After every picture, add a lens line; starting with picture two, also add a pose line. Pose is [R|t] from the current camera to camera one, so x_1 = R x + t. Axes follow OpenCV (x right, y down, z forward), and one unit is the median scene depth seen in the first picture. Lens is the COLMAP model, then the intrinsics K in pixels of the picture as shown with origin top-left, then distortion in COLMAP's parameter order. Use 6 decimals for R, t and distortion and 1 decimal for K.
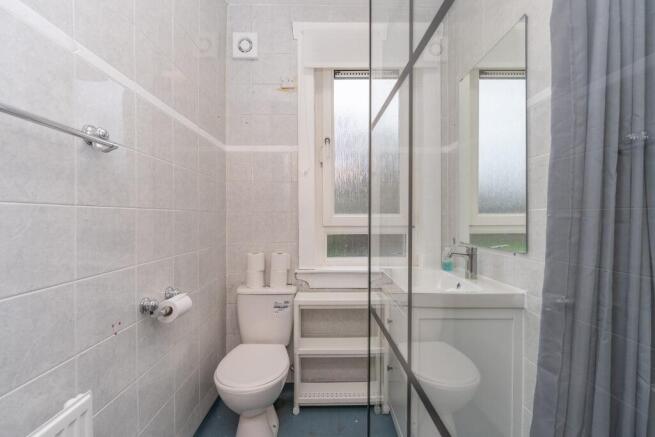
lens RADIAL K [[294.7, 0, 327.5], [0, 294.7, 218.5], [0, 0, 1]] dist [0.000329, 0.000175]
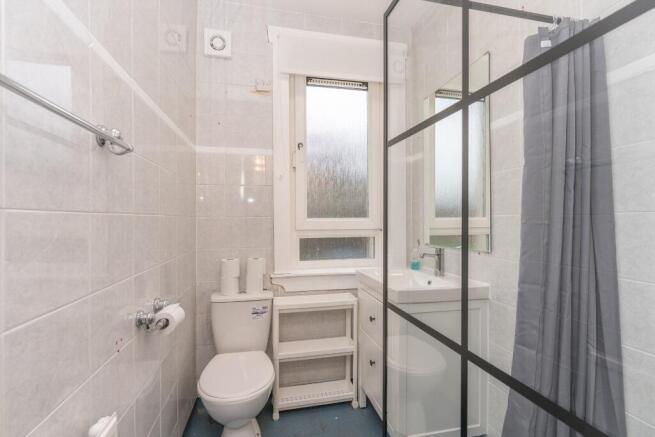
lens RADIAL K [[298.9, 0, 327.5], [0, 298.9, 218.5], [0, 0, 1]] dist [-0.000653, -0.000058]
pose [[0.977738, -0.001123, 0.209828, -0.141152], [0.002528, 0.999976, -0.006427, -0.007812], [-0.209816, 0.006815, 0.977717, -0.025333]]
